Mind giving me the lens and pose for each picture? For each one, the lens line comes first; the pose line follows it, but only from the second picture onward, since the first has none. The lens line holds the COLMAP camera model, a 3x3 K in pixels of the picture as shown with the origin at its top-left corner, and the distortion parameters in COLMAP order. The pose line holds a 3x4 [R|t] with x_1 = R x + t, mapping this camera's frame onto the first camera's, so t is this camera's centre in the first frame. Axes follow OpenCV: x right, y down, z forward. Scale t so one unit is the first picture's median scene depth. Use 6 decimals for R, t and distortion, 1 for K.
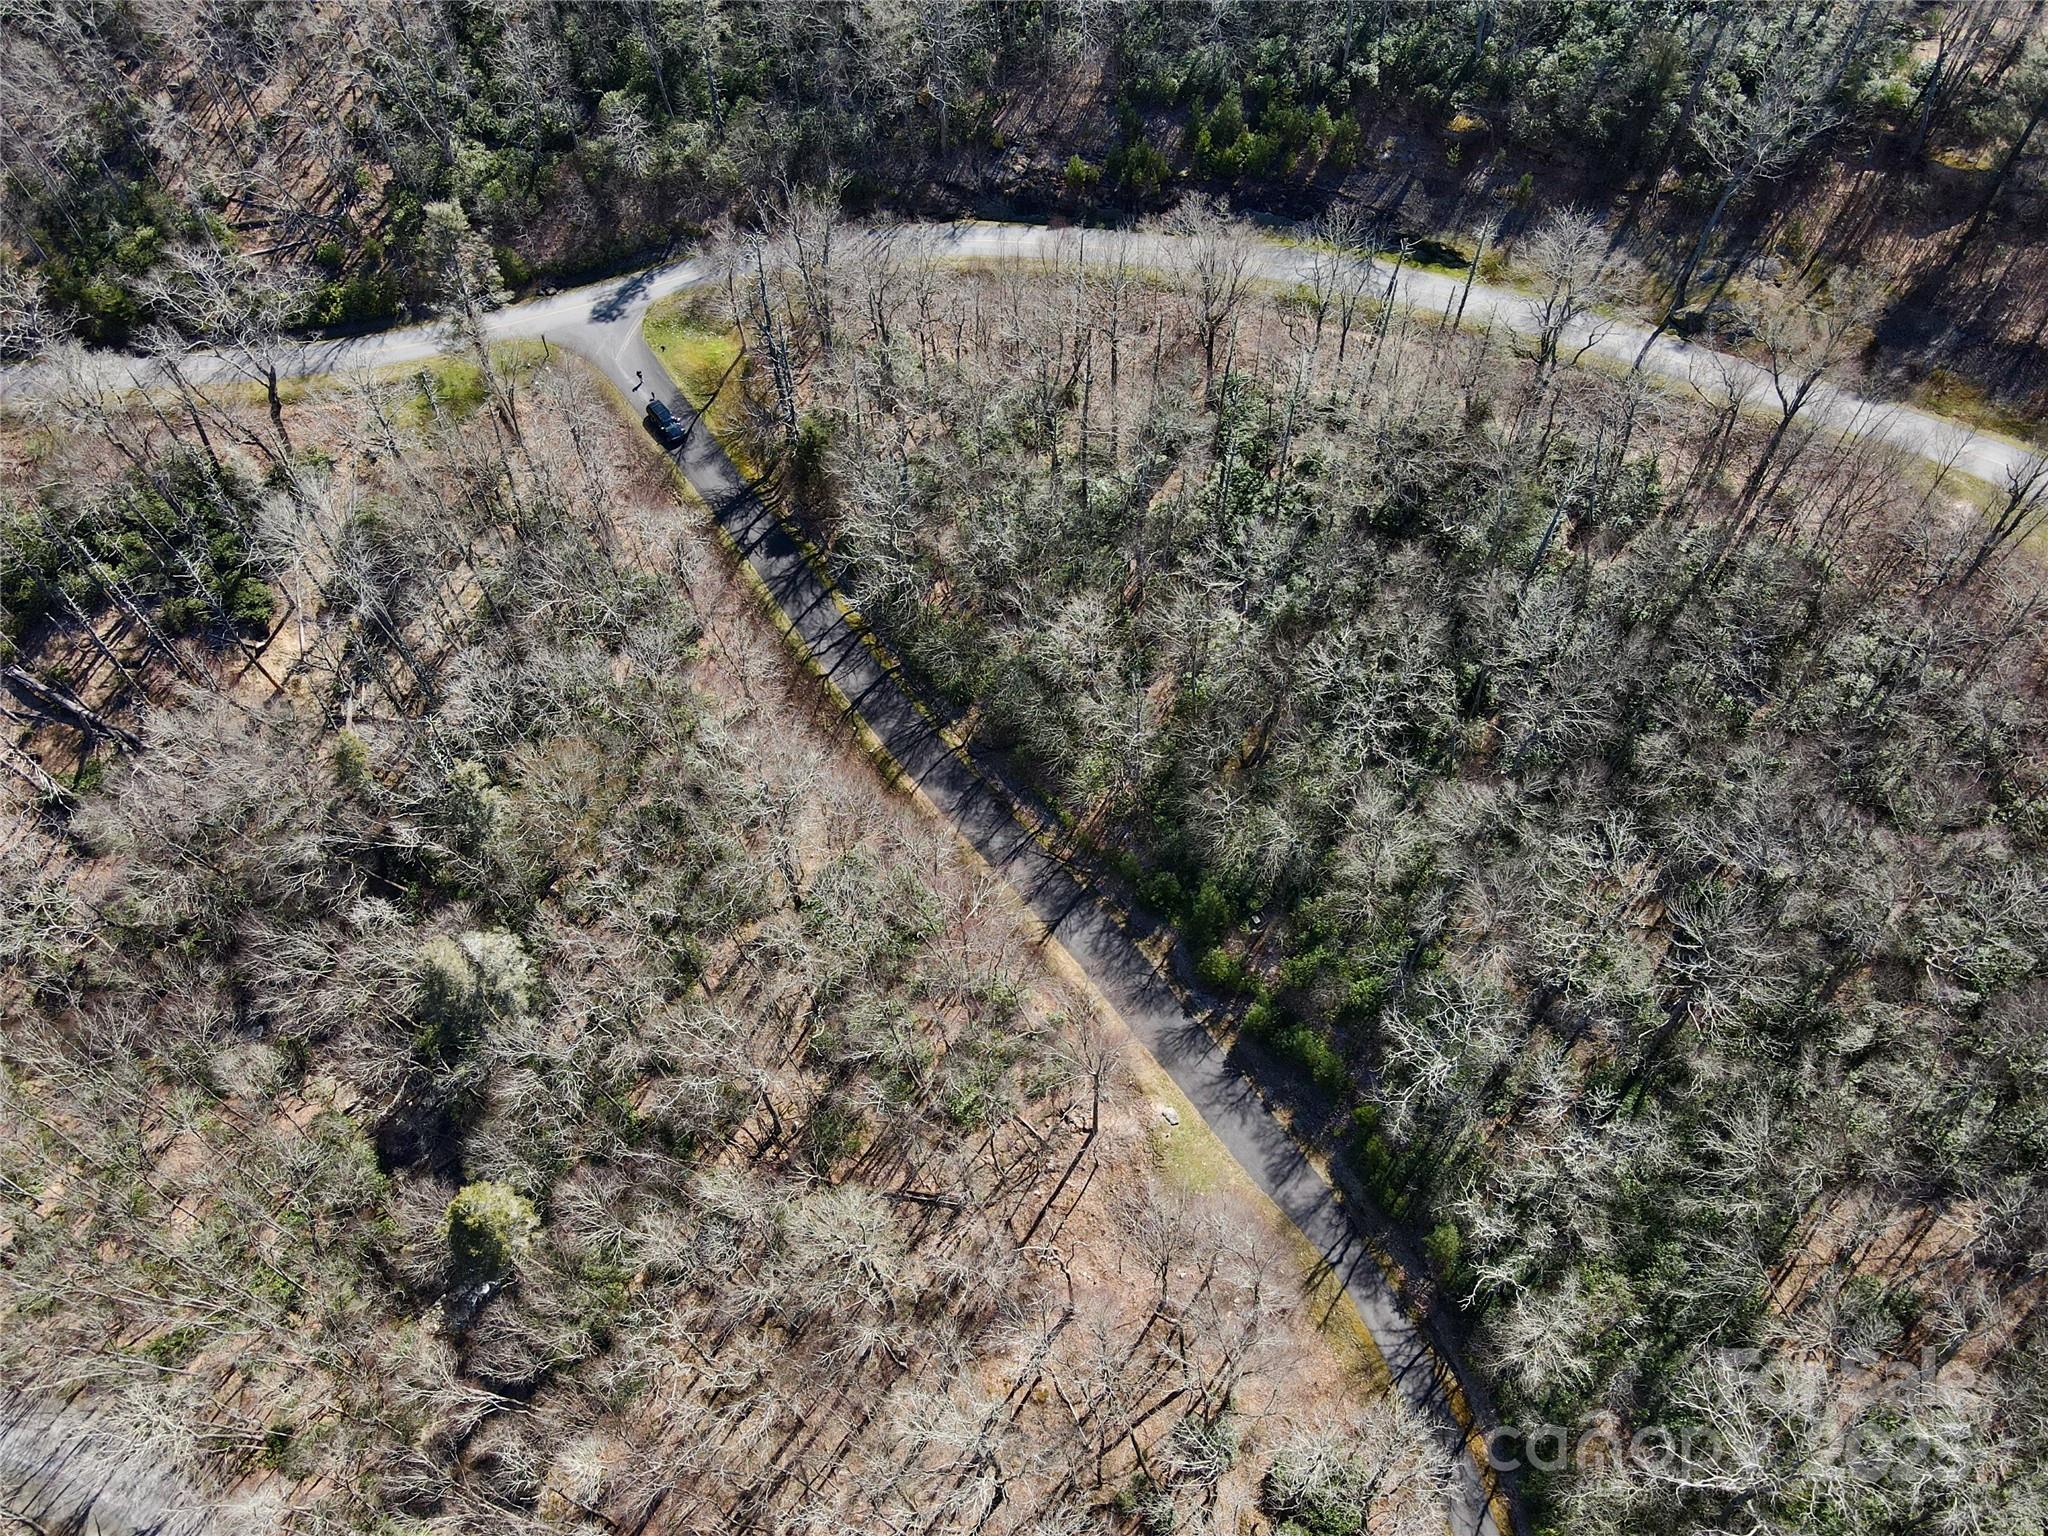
lens RADIAL K [[1542.5, 0, 1024.0], [0, 1542.5, 768.0], [0, 0, 1]] dist [-0.002239, 0.011425]
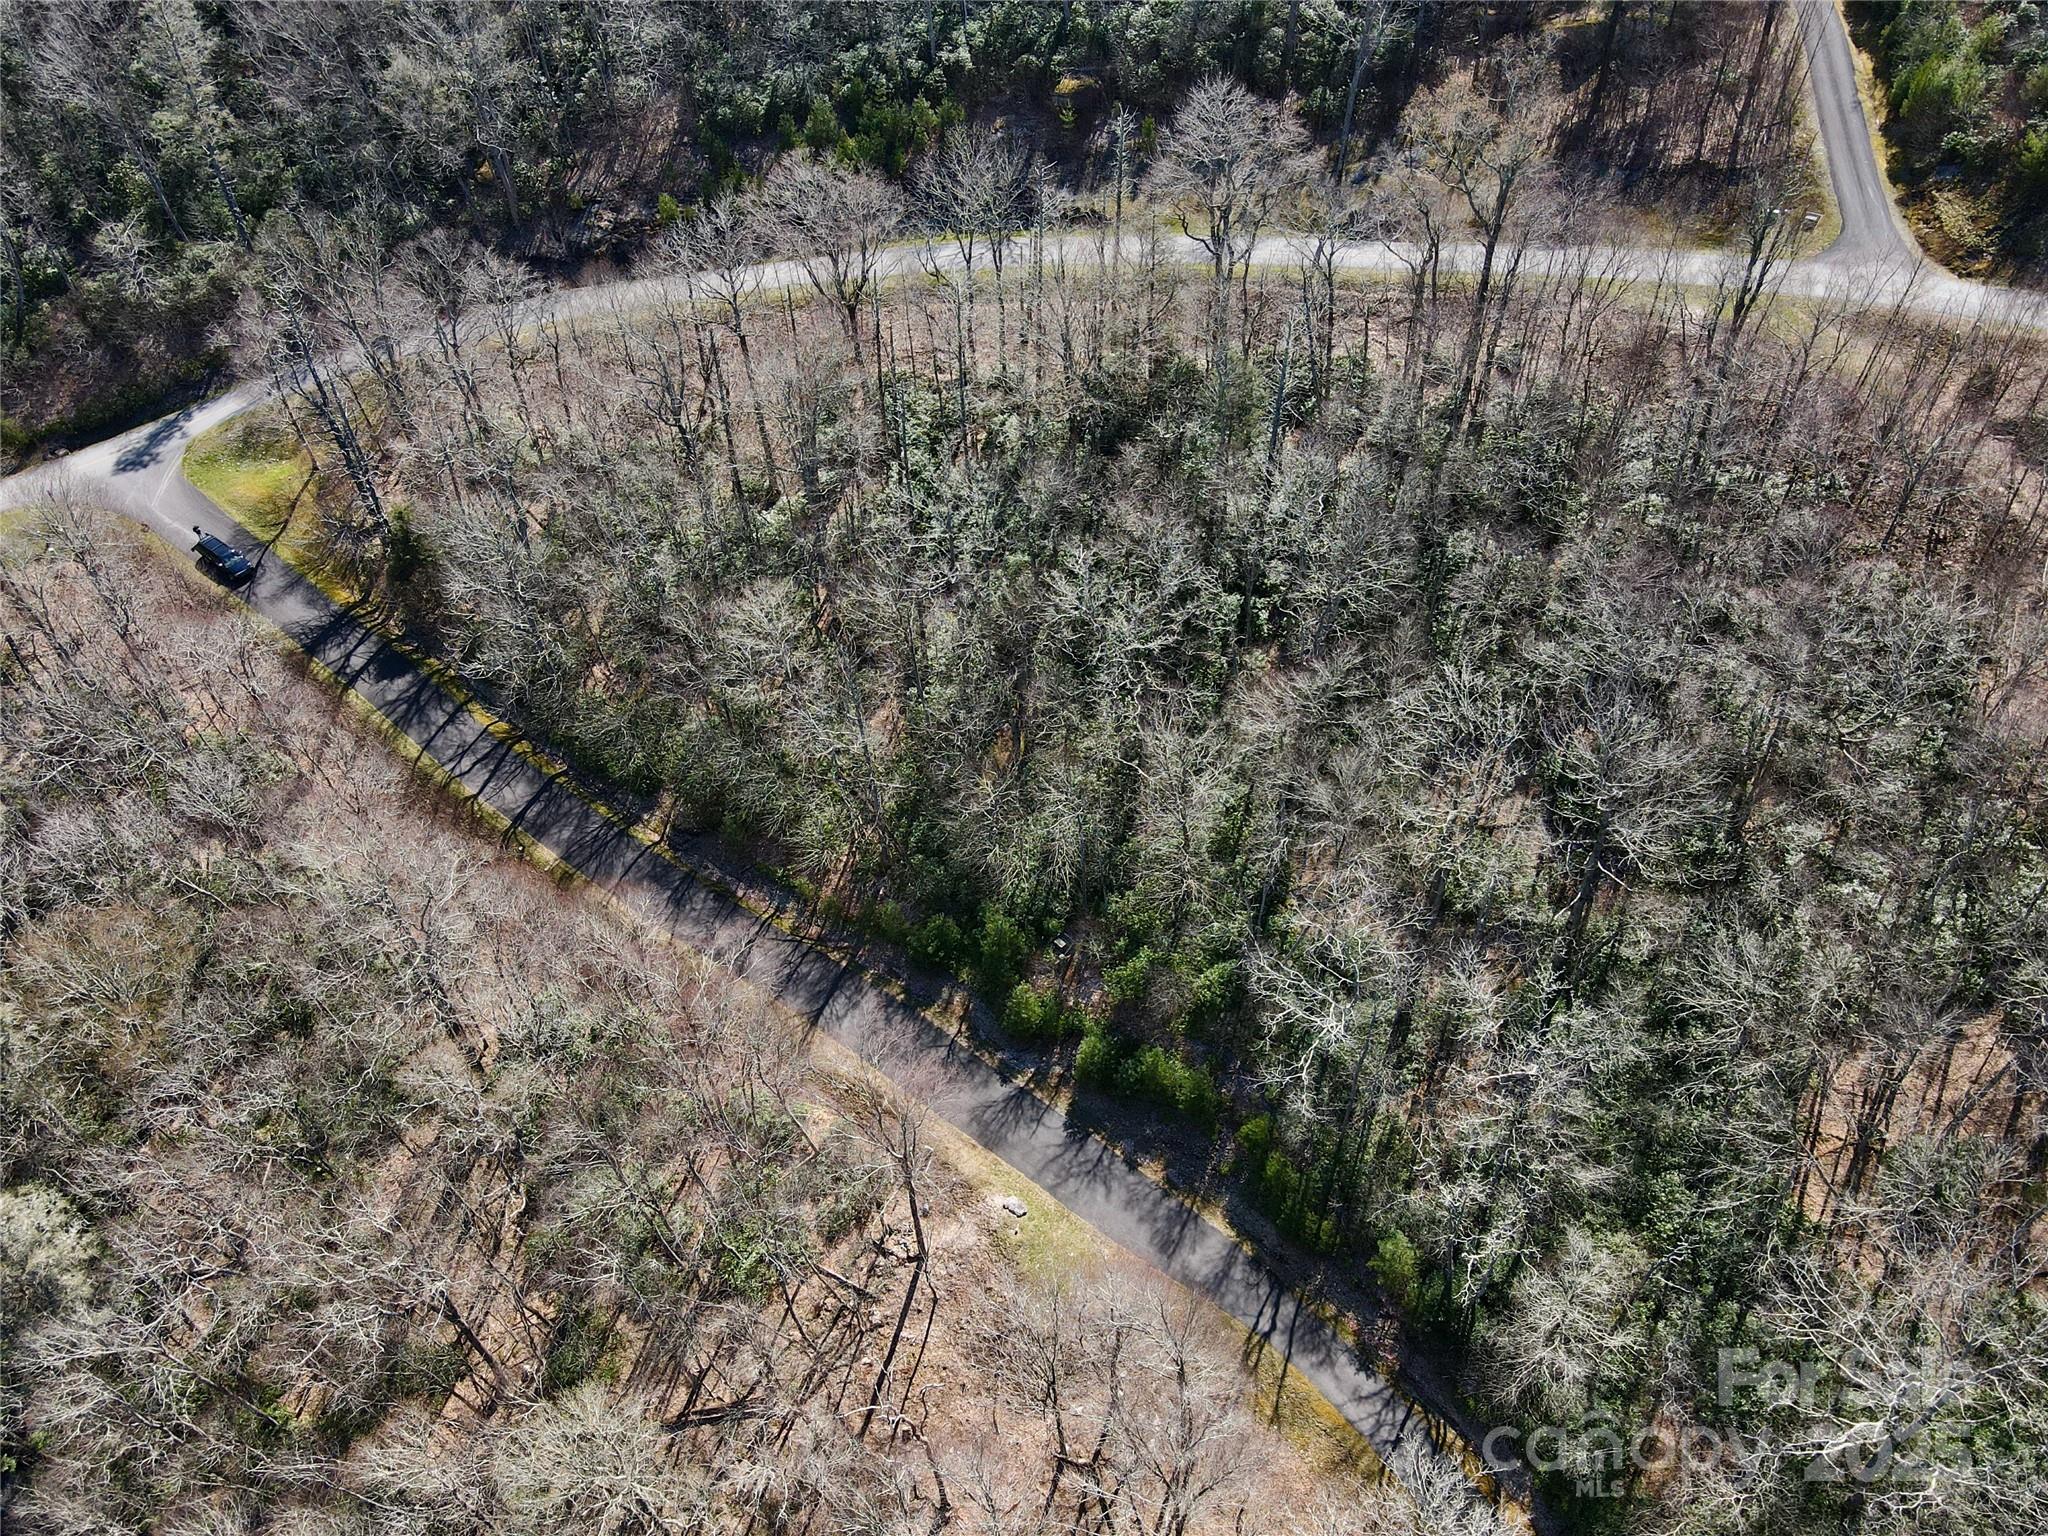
lens RADIAL K [[1508.8, 0, 1024.0], [0, 1508.8, 768.0], [0, 0, 1]] dist [-0.002917, 0.040281]
pose [[0.961578, -0.203685, 0.184065, 0.005565], [0.233593, 0.959281, -0.158789, 0.126618], [-0.144227, 0.195684, 0.970003, 0.212439]]
